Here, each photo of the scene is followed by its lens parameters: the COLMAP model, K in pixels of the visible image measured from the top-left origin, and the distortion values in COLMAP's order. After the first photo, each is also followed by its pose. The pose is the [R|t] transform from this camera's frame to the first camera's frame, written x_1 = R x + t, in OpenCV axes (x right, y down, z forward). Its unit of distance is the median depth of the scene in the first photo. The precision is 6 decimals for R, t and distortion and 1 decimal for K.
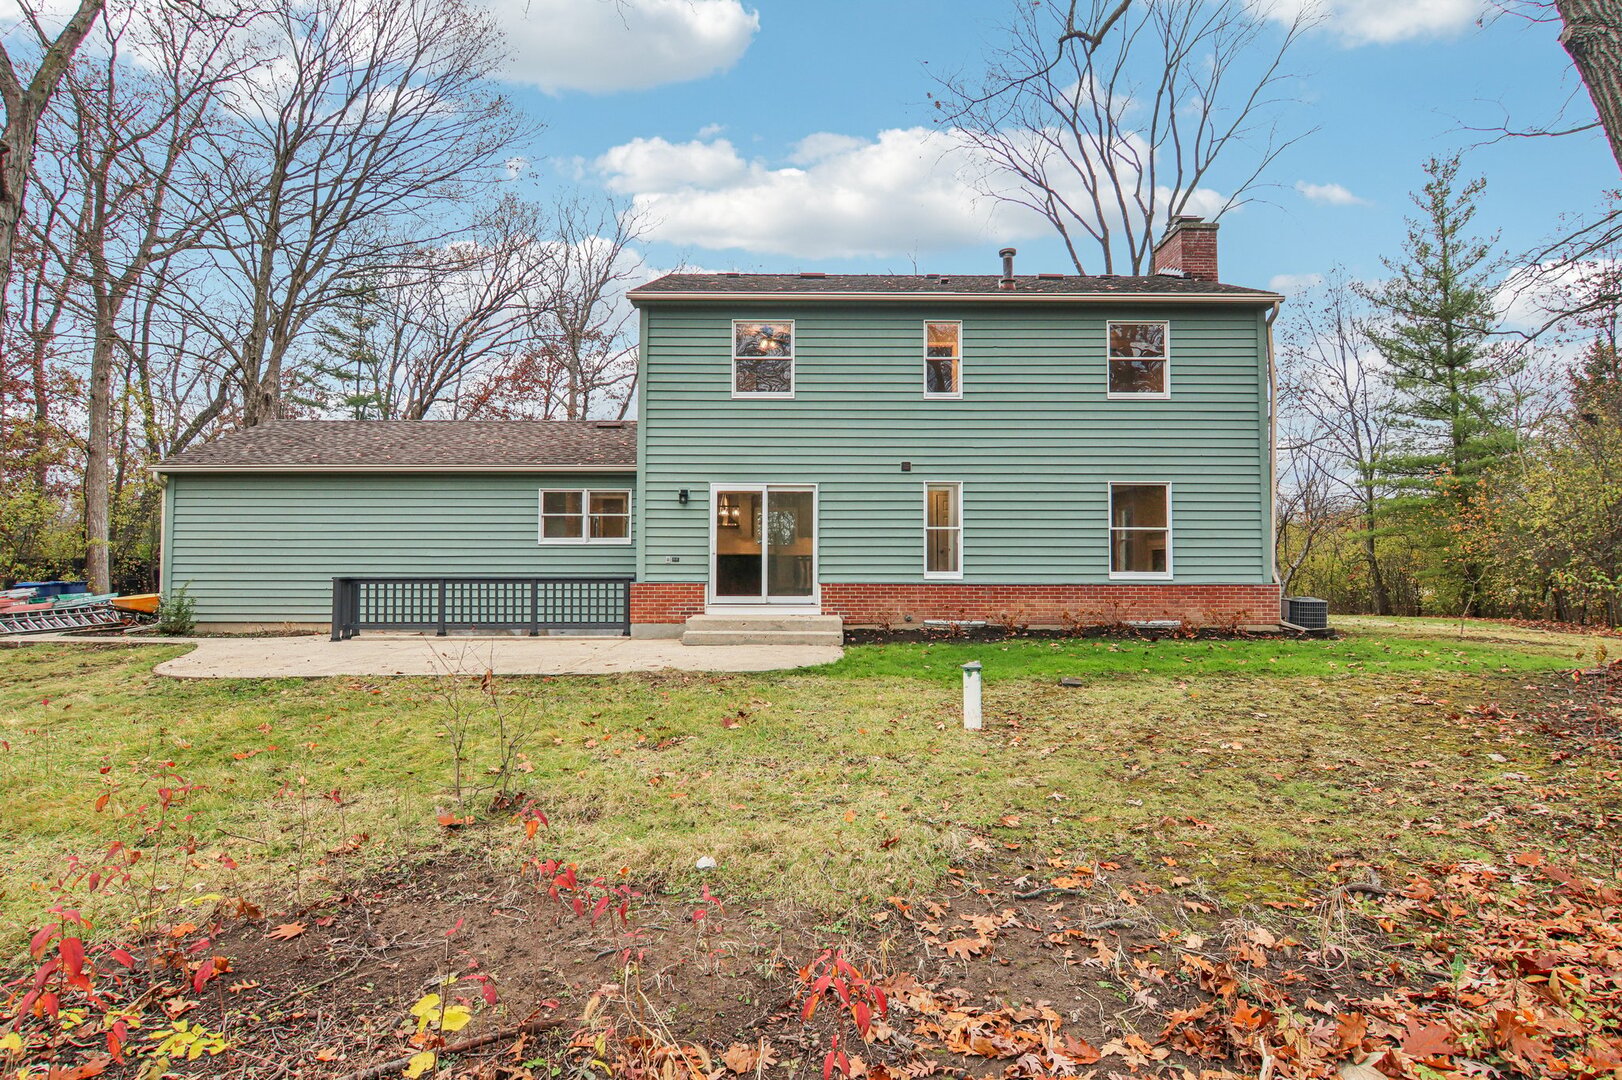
lens RADIAL K [[861.0, 0, 815.9], [0, 861.0, 556.4], [0, 0, 1]] dist [-0.007025, -0.001480]
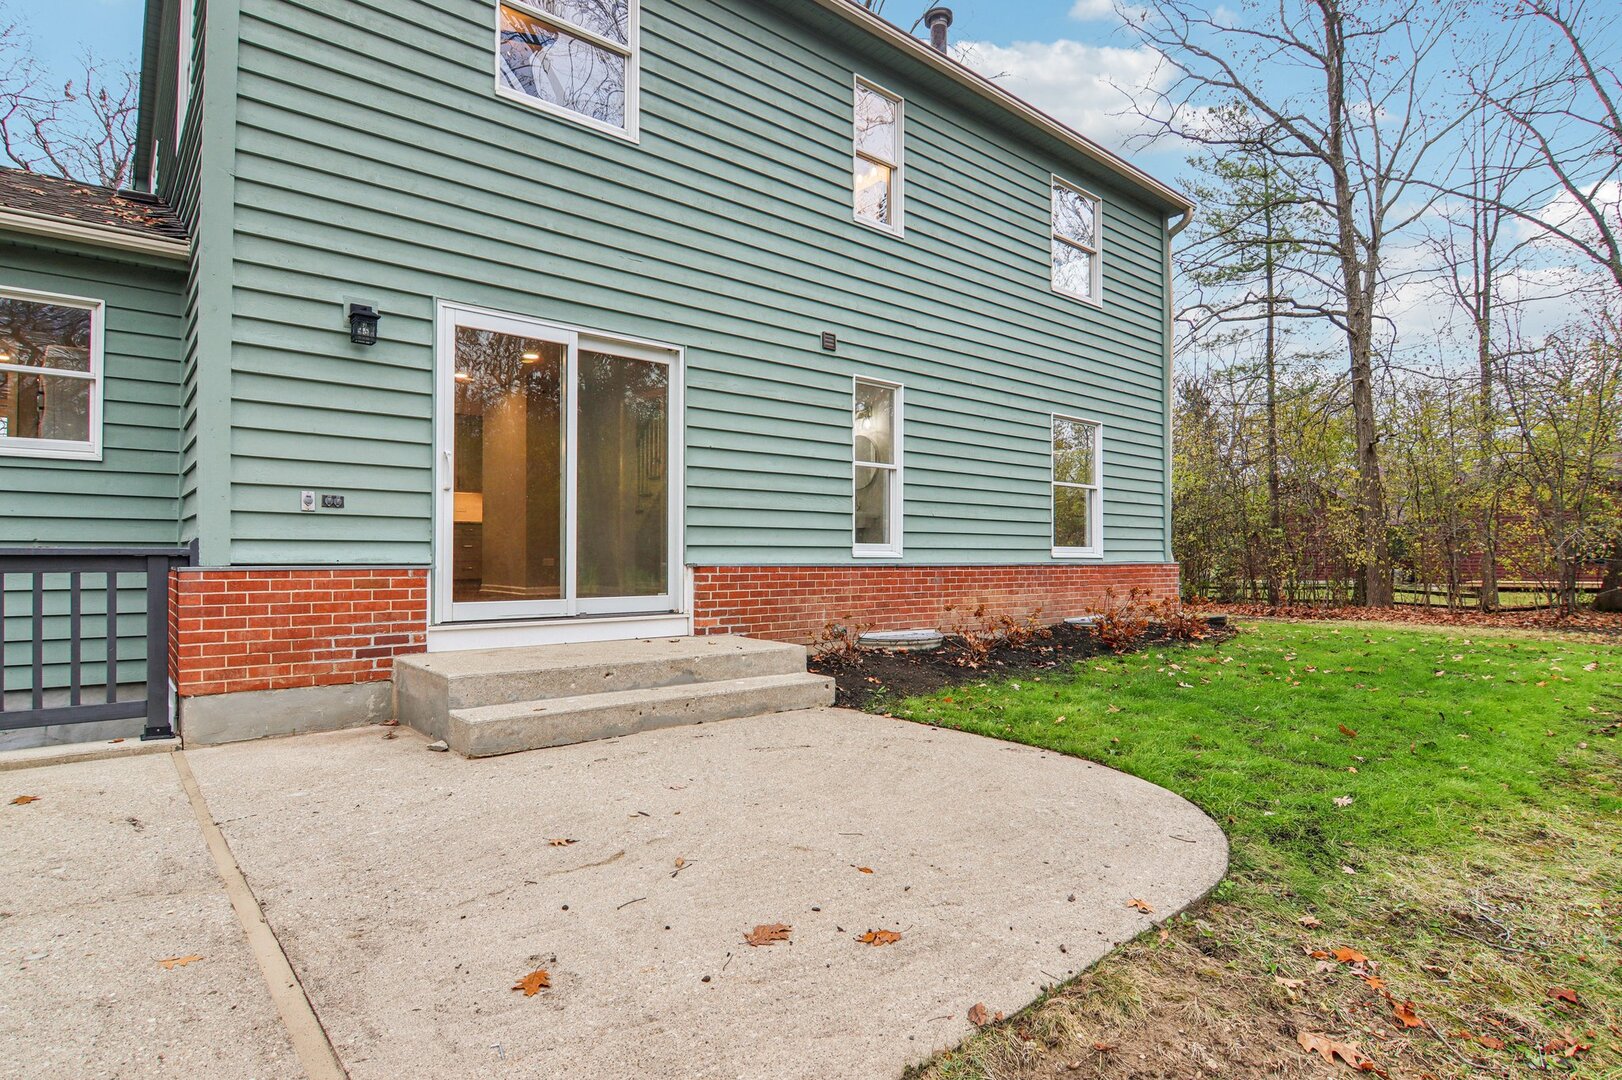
lens RADIAL K [[861.0, 0, 815.9], [0, 861.0, 556.4], [0, 0, 1]] dist [-0.007025, -0.001480]
pose [[0.772387, 0.000346, 0.635152, -0.232507], [-0.002151, 0.999996, 0.002071, 0.024745], [-0.635148, -0.002966, 0.772385, 0.605224]]
